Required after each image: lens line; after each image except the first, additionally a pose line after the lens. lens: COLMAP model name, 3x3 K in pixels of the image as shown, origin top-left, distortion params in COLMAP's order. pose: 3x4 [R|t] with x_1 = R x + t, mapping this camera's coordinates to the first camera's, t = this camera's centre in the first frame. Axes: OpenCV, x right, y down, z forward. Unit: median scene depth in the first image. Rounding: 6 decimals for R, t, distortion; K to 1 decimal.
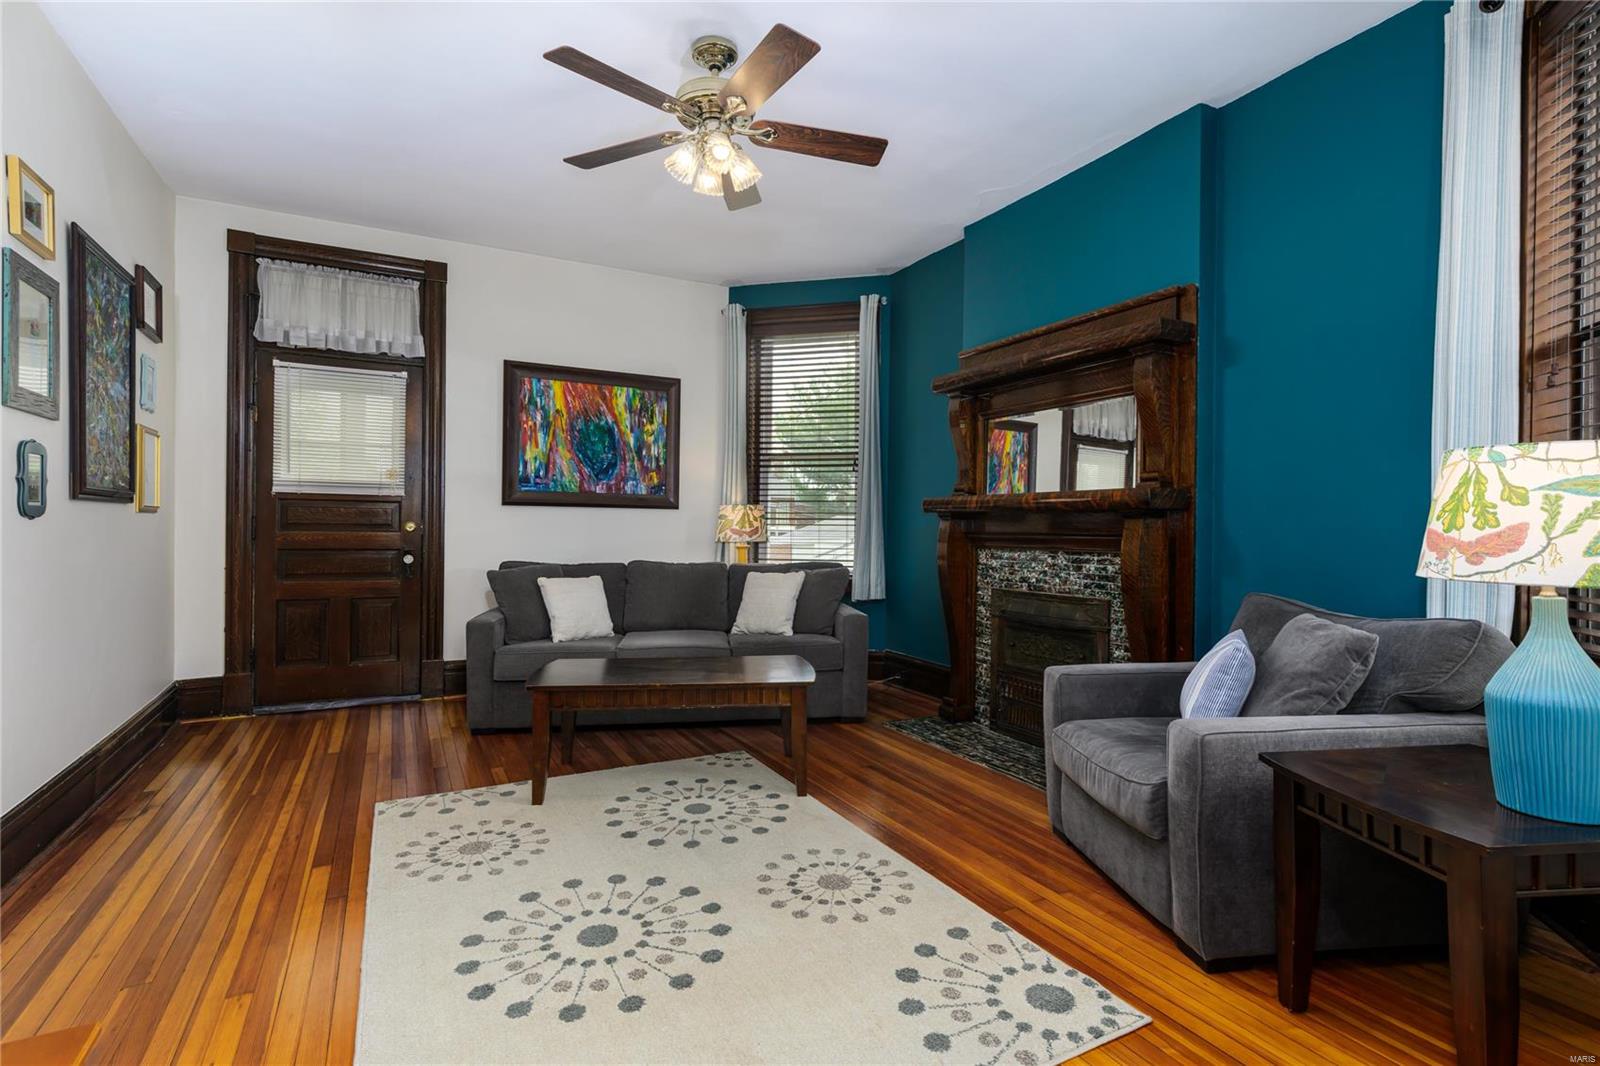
lens RADIAL K [[776.2, 0, 797.3], [0, 776.2, 520.4], [0, 0, 1]] dist [0.007920, 0.000491]
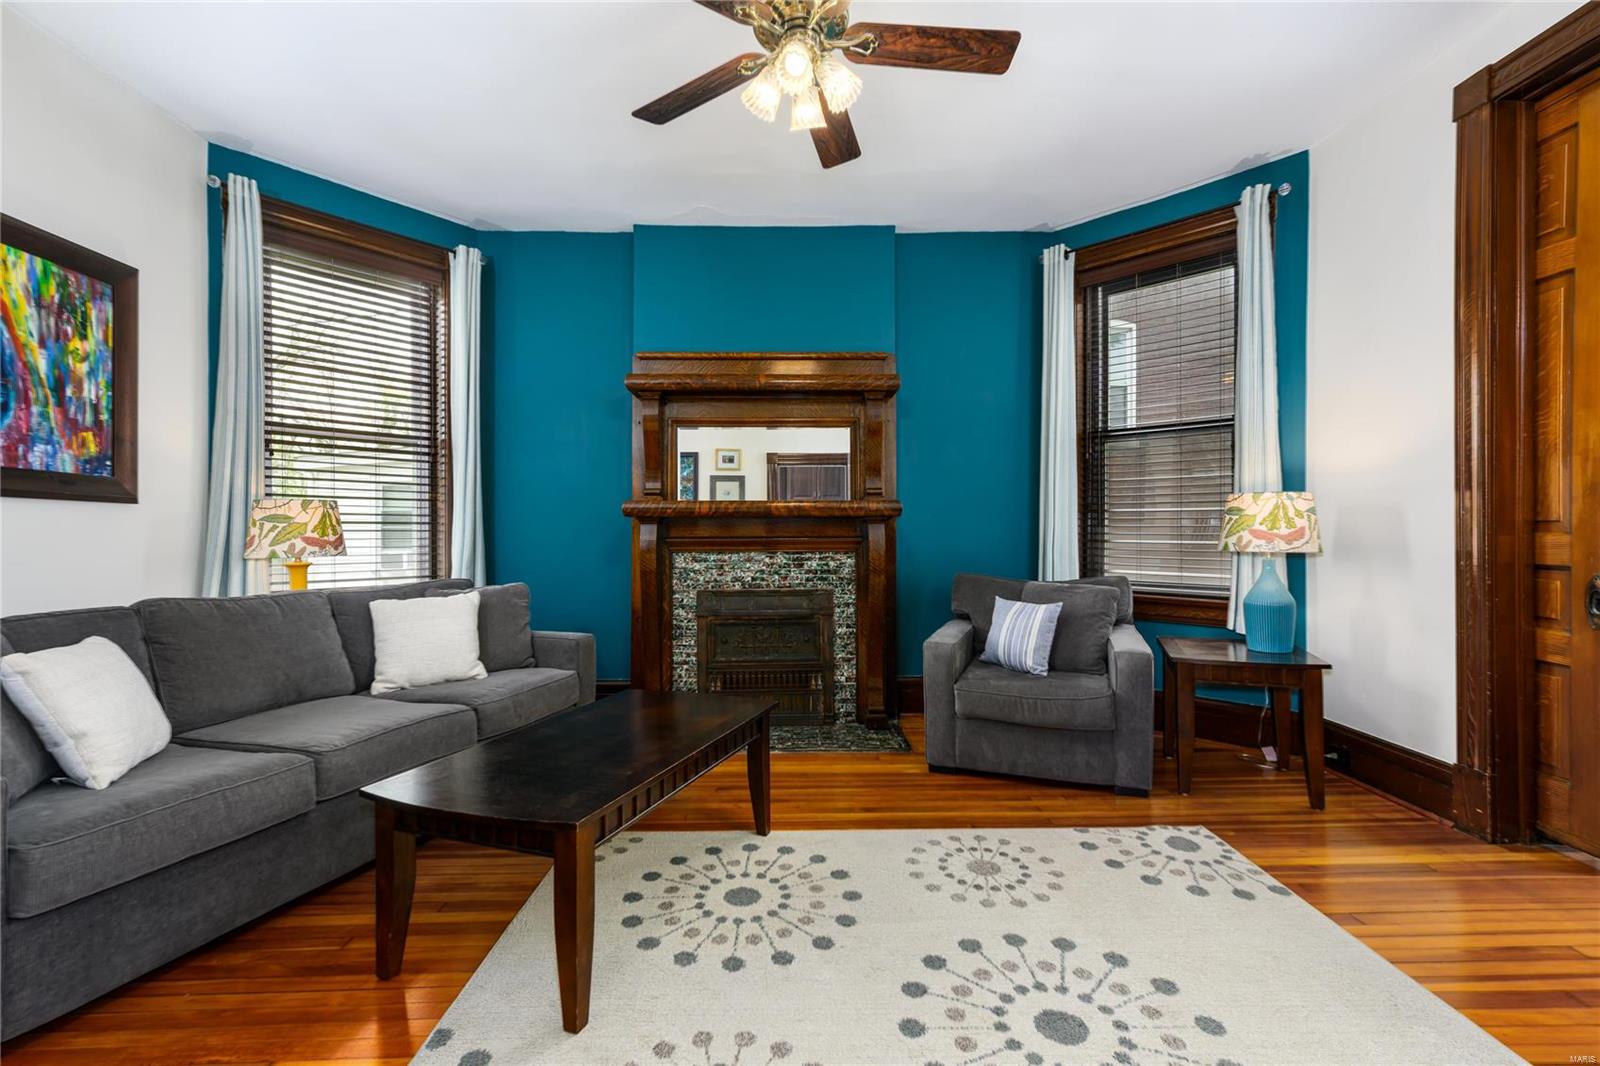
lens RADIAL K [[699.6, 0, 805.1], [0, 699.6, 527.7], [0, 0, 1]] dist [0.012687, -0.000060]
pose [[0.440604, -0.000950, 0.897701, -0.609117], [-0.001067, 0.999998, 0.001582, 0.002372], [-0.897701, -0.001655, 0.440603, 0.533281]]
